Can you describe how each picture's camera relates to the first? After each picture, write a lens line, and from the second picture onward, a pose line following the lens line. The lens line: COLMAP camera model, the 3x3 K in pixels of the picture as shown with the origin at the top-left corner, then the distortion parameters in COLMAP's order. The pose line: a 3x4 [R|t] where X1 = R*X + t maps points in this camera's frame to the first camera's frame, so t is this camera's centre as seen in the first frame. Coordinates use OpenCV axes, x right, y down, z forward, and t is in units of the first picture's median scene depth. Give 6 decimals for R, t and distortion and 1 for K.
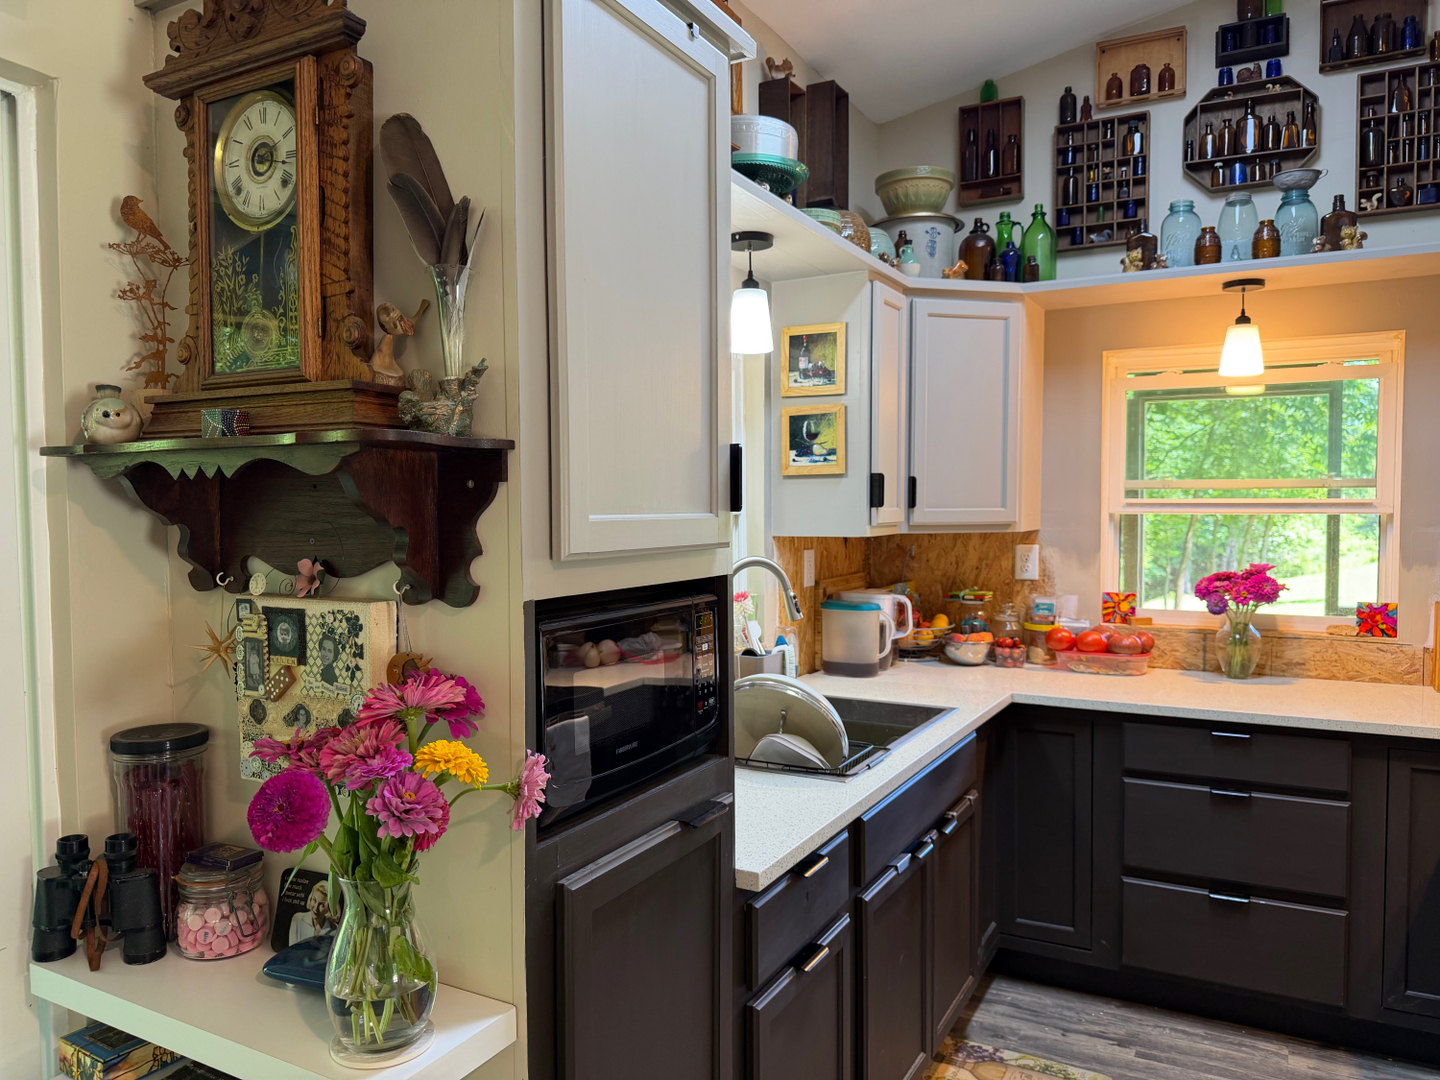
lens RADIAL K [[1011.9, 0, 705.5], [0, 1011.9, 564.8], [0, 0, 1]] dist [0.028575, -0.045188]
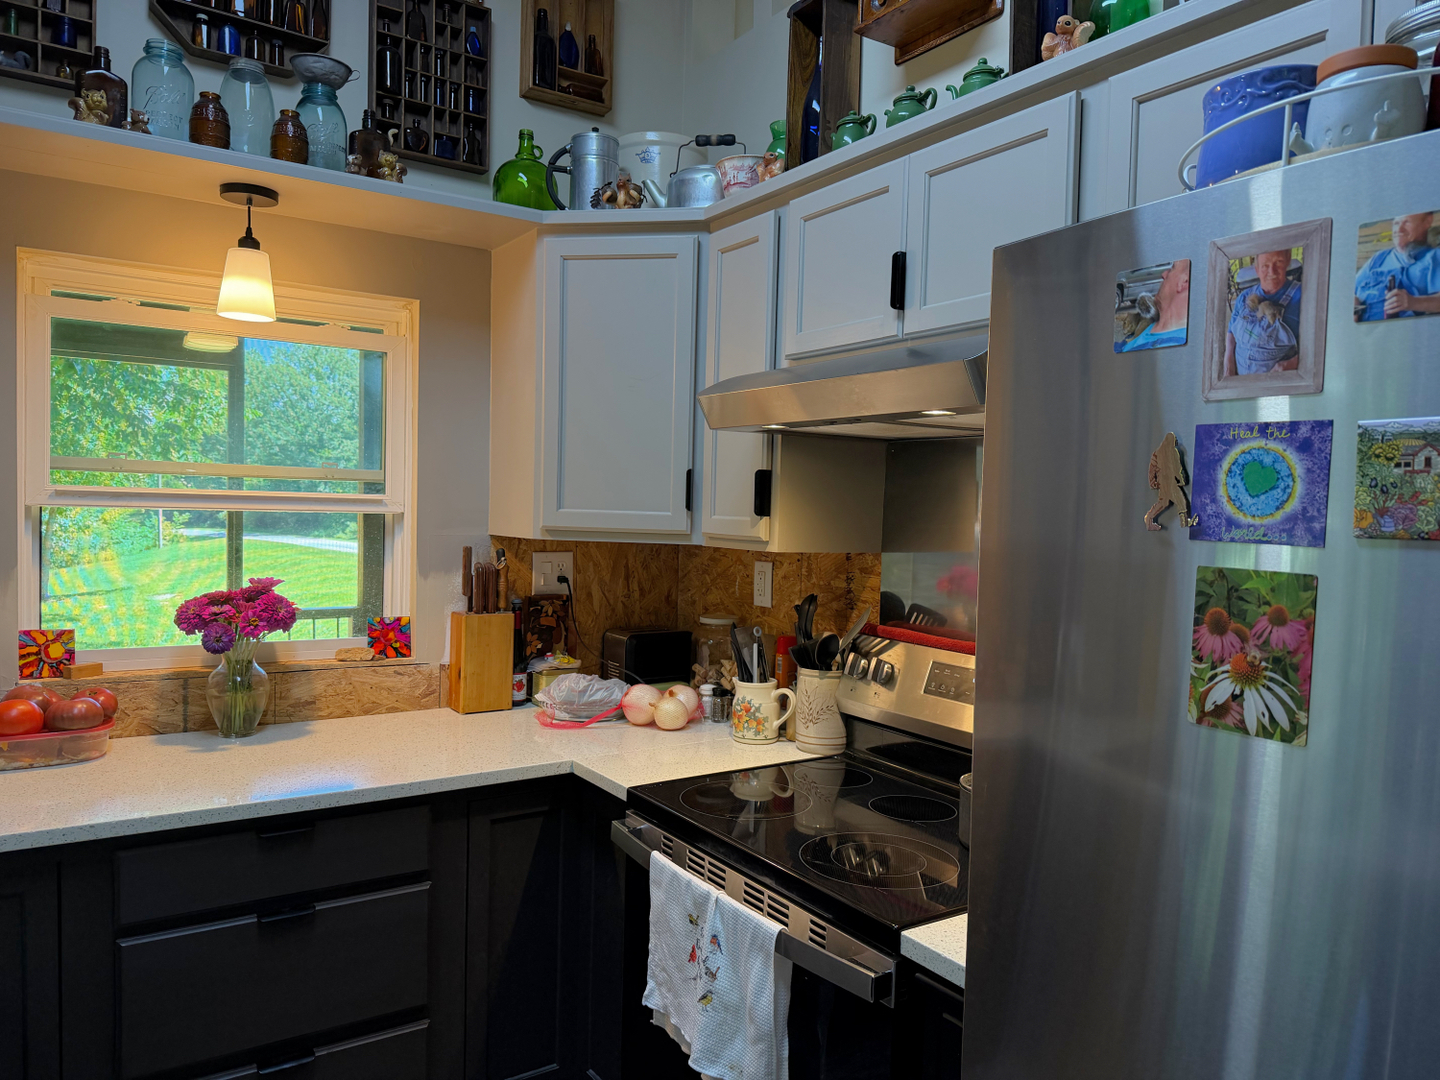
lens RADIAL K [[1011.9, 0, 720.3], [0, 1011.9, 545.1], [0, 0, 1]] dist [0.028575, -0.045188]
pose [[0.450355, -0.021063, 0.892601, 0.029894], [0.027339, 0.999578, 0.009793, -0.023201], [-0.892431, 0.019993, 0.450741, 0.361648]]
